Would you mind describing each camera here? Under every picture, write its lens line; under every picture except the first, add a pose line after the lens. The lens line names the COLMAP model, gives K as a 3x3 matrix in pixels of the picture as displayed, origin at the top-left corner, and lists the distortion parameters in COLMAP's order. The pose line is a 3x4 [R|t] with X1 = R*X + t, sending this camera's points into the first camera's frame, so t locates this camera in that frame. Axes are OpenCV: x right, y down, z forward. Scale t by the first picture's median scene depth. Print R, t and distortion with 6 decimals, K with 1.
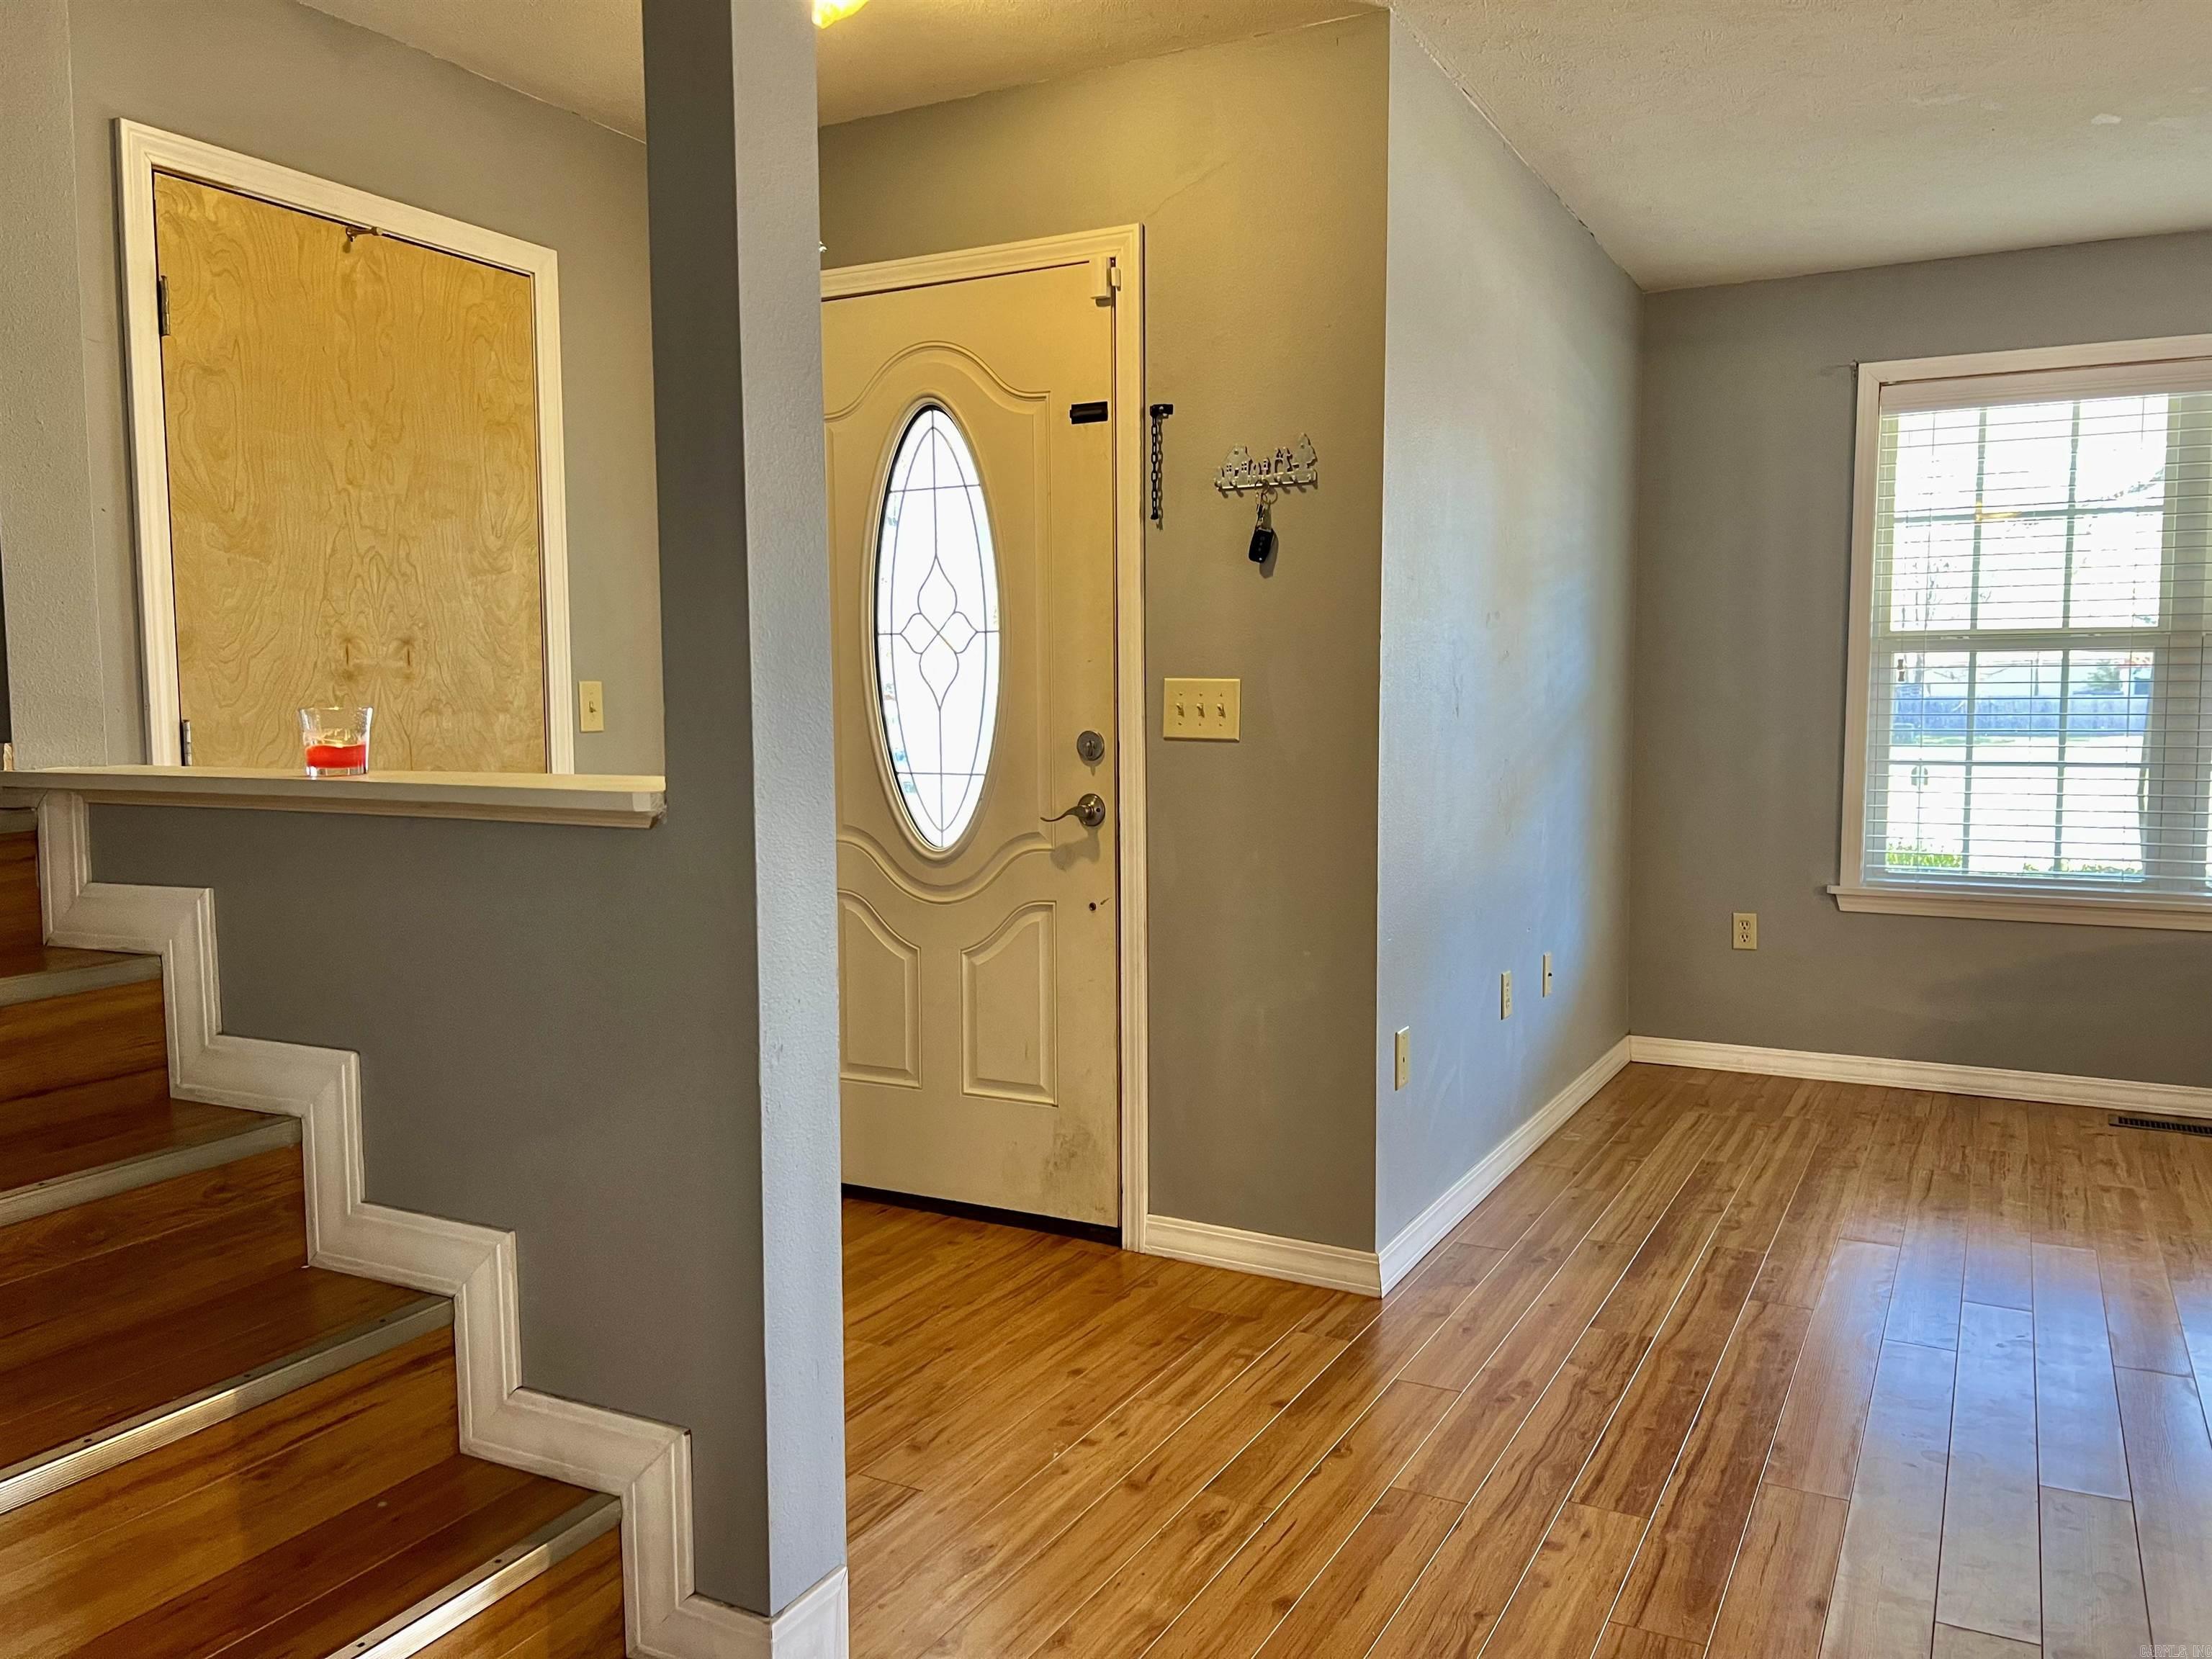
lens RADIAL K [[1711.5, 0, 1109.5], [0, 1711.5, 829.8], [0, 0, 1]] dist [0.004893, -0.026892]
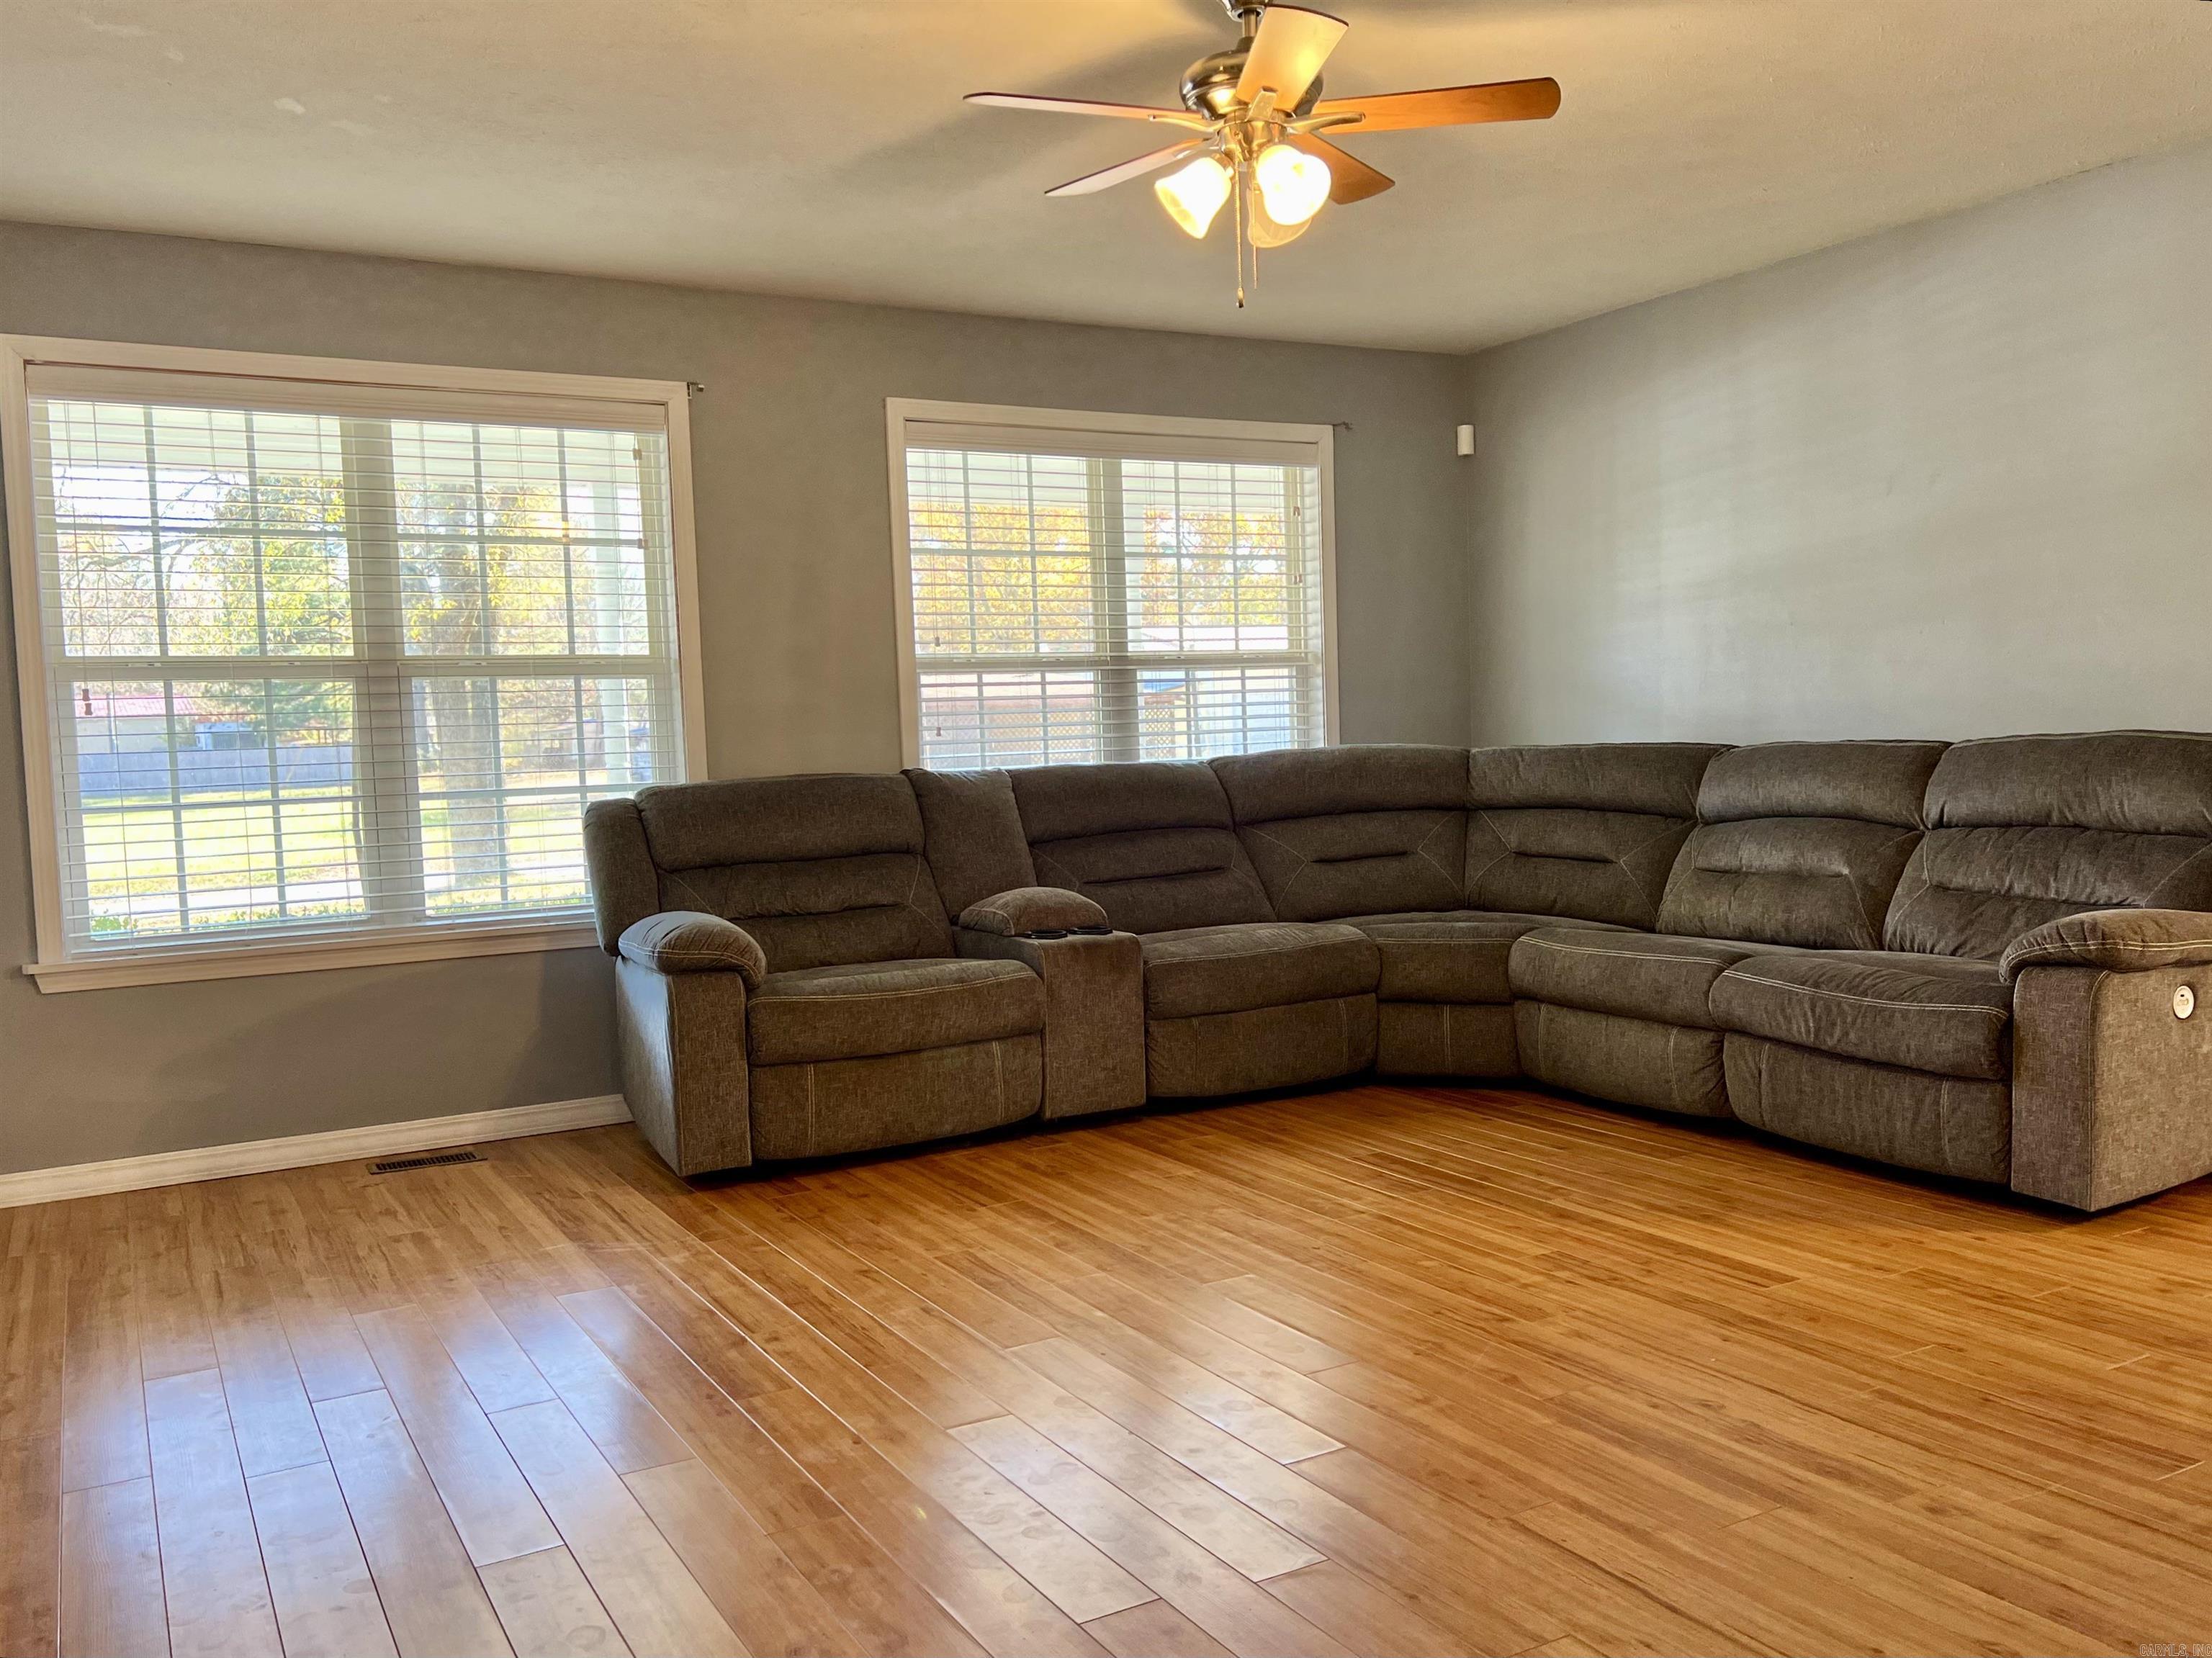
lens RADIAL K [[1917.6, 0, 1052.3], [0, 1917.6, 799.1], [0, 0, 1]] dist [0.100776, -0.012338]
pose [[0.525548, -0.052606, 0.849136, -0.126665], [0.090991, 0.995837, 0.005378, -0.007219], [-0.845884, 0.074438, 0.528147, 0.085254]]
